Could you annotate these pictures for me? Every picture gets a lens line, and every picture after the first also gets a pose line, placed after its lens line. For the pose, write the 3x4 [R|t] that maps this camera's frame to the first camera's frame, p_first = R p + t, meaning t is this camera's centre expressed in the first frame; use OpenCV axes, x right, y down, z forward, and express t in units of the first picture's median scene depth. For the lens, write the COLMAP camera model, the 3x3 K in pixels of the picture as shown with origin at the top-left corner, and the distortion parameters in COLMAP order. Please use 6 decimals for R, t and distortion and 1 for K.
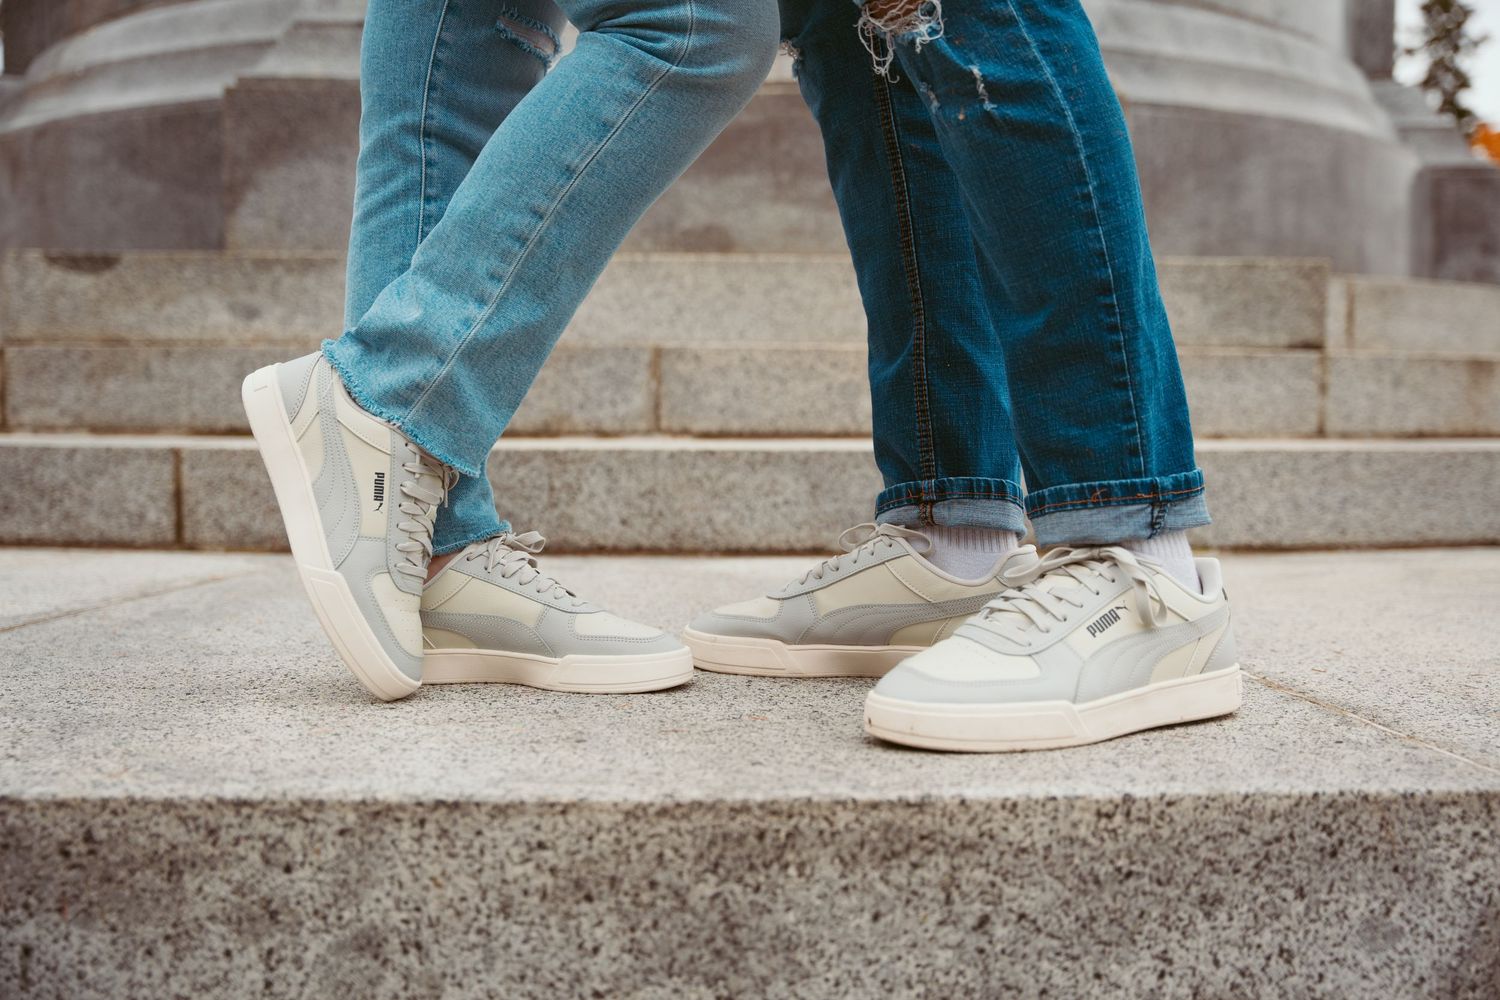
lens RADIAL K [[1784.3, 0, 750.0], [0, 1784.3, 500.0], [0, 0, 1]] dist [-0.037547, 0.275405]
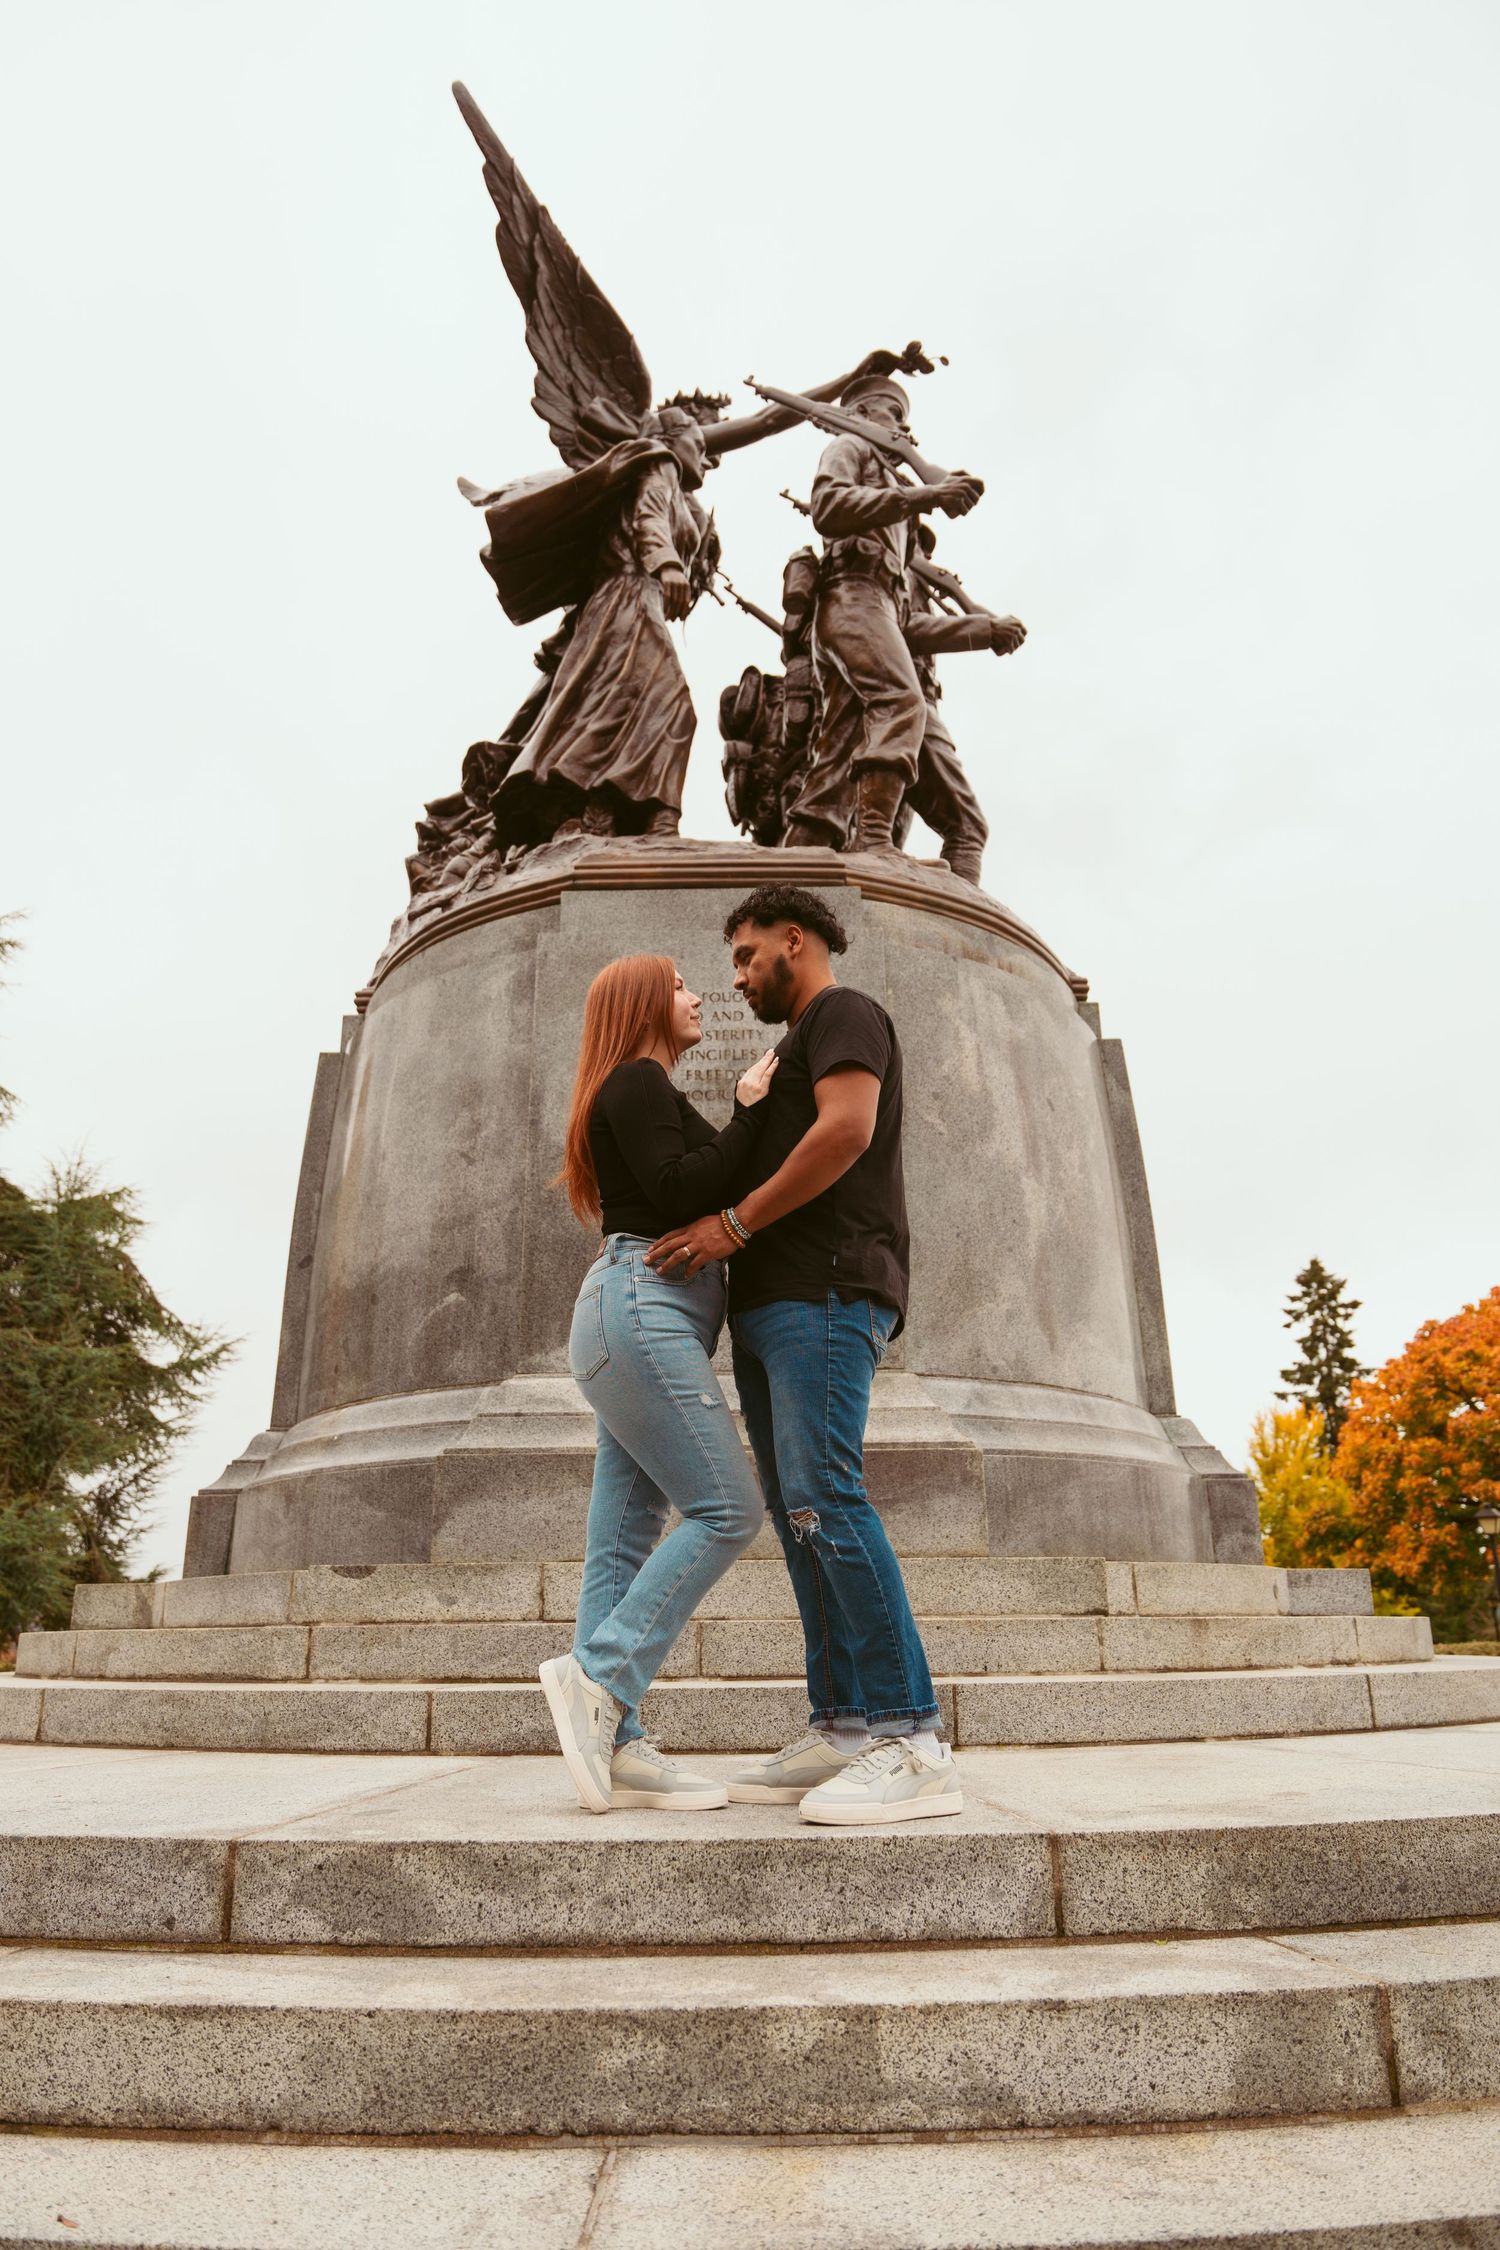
lens RADIAL K [[1569.3, 0, 755.4], [0, 1569.3, 1077.2], [0, 0, 1]] dist [-0.000524, -0.001660]
pose [[0.999890, -0.014807, 0.000925, 0.018972], [0.014051, 0.925092, -0.379483, 0.004581], [0.004763, 0.379454, 0.925198, -1.577469]]
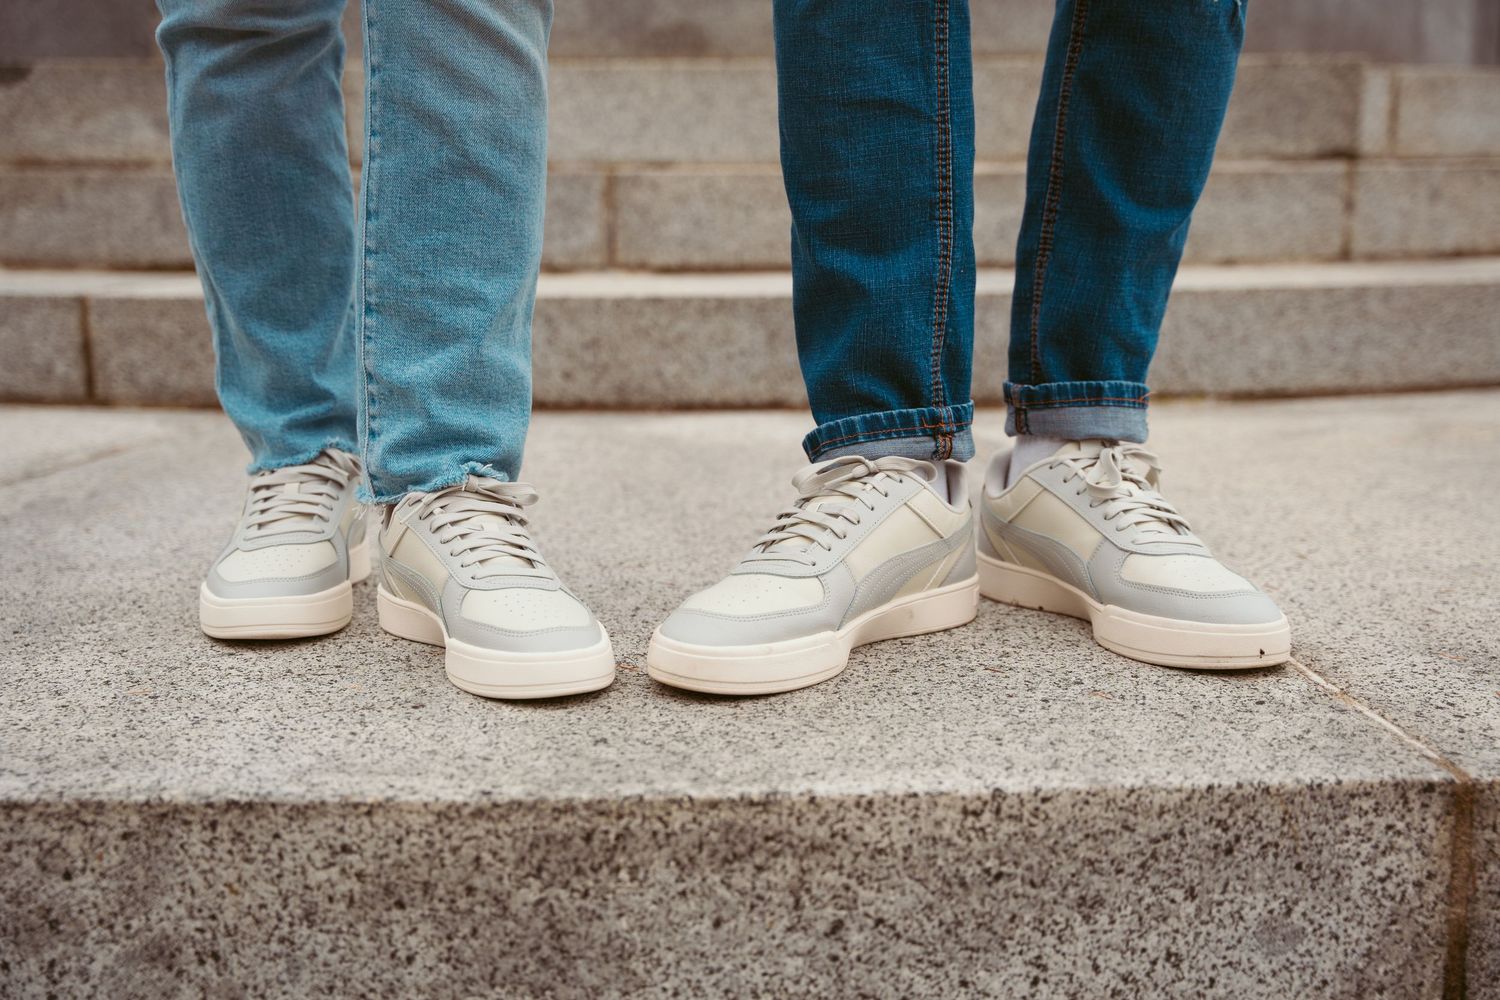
lens RADIAL K [[1864.0, 0, 750.0], [0, 1864.0, 500.0], [0, 0, 1]] dist [-0.007348, 0.226013]
pose [[0.999694, -0.005159, -0.024207, 0.110056], [0.008095, 0.992396, 0.122820, -0.095256], [0.023389, -0.122978, 0.992134, 0.083646]]
